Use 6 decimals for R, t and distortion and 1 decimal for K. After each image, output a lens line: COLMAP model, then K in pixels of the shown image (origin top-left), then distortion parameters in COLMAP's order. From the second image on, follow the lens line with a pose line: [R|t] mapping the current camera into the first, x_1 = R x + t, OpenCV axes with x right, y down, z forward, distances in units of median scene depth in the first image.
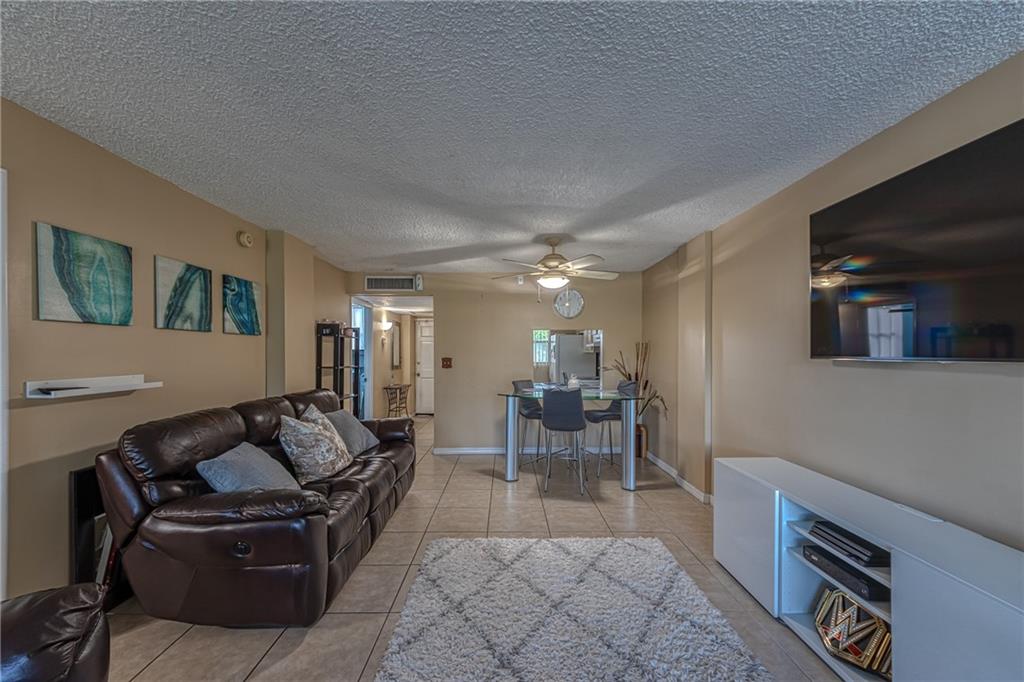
lens RADIAL K [[398.1, 0, 511.6], [0, 398.1, 351.6], [0, 0, 1]] dist [0.001979, -0.001693]
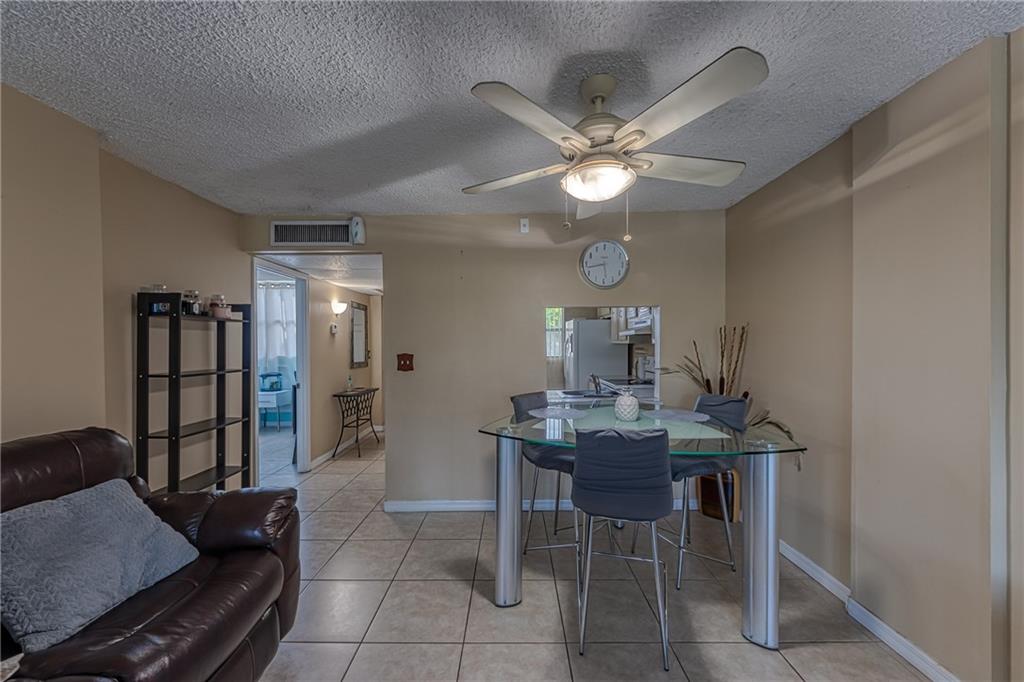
lens RADIAL K [[382.6, 0, 514.2], [0, 382.6, 345.9], [0, 0, 1]] dist [0.001504, 0.000168]
pose [[0.999918, -0.005831, -0.011365, 0.016376], [0.005942, 0.999934, 0.009791, -0.002322], [0.011308, -0.009858, 0.999887, 0.554643]]
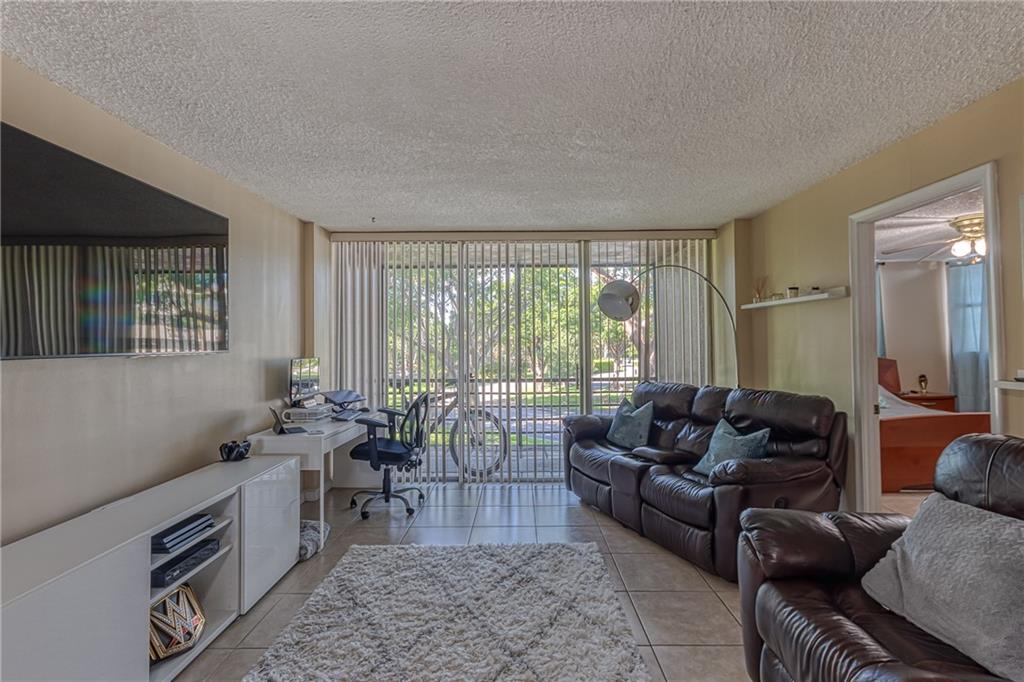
lens RADIAL K [[480.8, 0, 514.3], [0, 480.8, 329.2], [0, 0, 1]] dist [0.002866, -0.002139]
pose [[-0.999608, 0.012541, 0.025043, -0.022828], [0.011785, 0.999477, -0.030117, 0.000414], [-0.025408, -0.029810, -0.999233, 0.949926]]
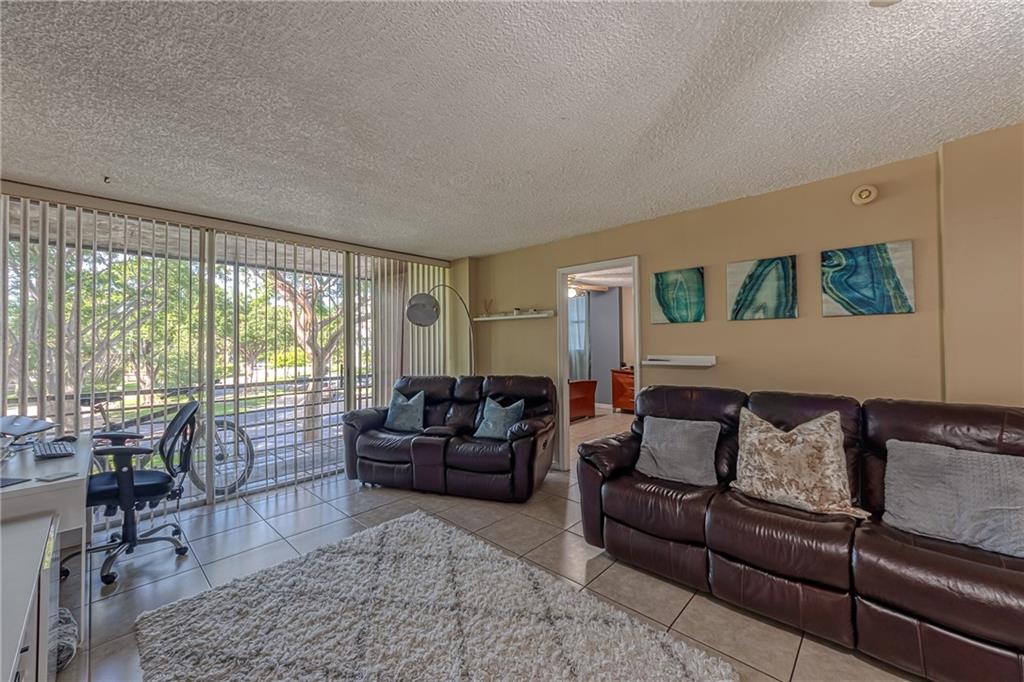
lens RADIAL K [[398.1, 0, 517.1], [0, 398.1, 333.5], [0, 0, 1]] dist [0.001979, -0.001693]
pose [[-0.692866, -0.006335, -0.721038, 0.303077], [0.015140, 0.999613, -0.023332, 0.001364], [0.720907, -0.027083, -0.692502, 0.838489]]
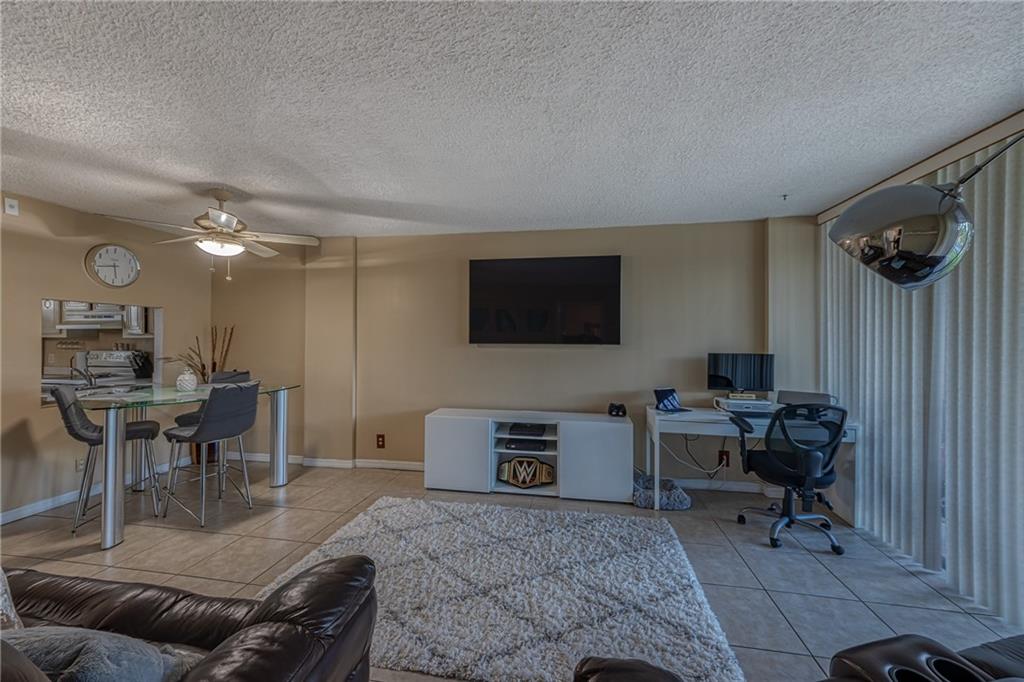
lens RADIAL K [[398.1, 0, 508.0], [0, 398.1, 337.5], [0, 0, 1]] dist [0.001979, -0.001693]
pose [[0.187095, 0.002290, 0.982339, -0.523147], [-0.007366, 0.999972, -0.000928, -0.005041], [-0.982314, -0.007063, 0.187107, 0.298831]]
